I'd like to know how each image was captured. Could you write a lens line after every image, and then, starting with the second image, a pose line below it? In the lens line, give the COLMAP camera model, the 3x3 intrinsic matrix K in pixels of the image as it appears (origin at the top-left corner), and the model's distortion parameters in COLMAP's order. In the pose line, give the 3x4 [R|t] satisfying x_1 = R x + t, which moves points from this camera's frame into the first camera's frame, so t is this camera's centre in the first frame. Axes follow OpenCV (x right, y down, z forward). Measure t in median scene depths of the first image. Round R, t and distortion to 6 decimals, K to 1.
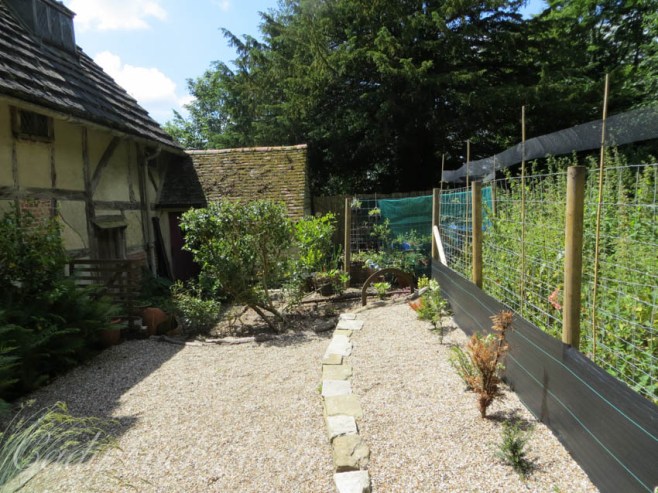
lens RADIAL K [[488.4, 0, 329.0], [0, 488.4, 246.5], [0, 0, 1]] dist [0.004344, 0.002903]
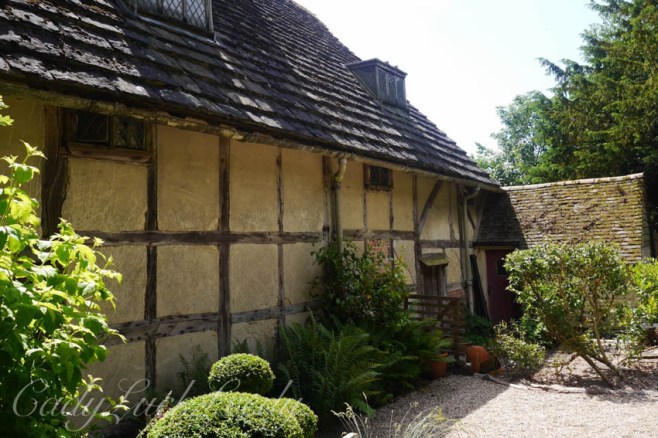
lens RADIAL K [[549.3, 0, 328.9], [0, 549.3, 209.5], [0, 0, 1]] dist [-0.023766, 0.007479]
pose [[0.843949, -0.026084, -0.535789, 0.001374], [-0.045218, 0.991803, -0.119508, -0.006130], [0.534515, 0.125086, 0.835852, -0.145511]]
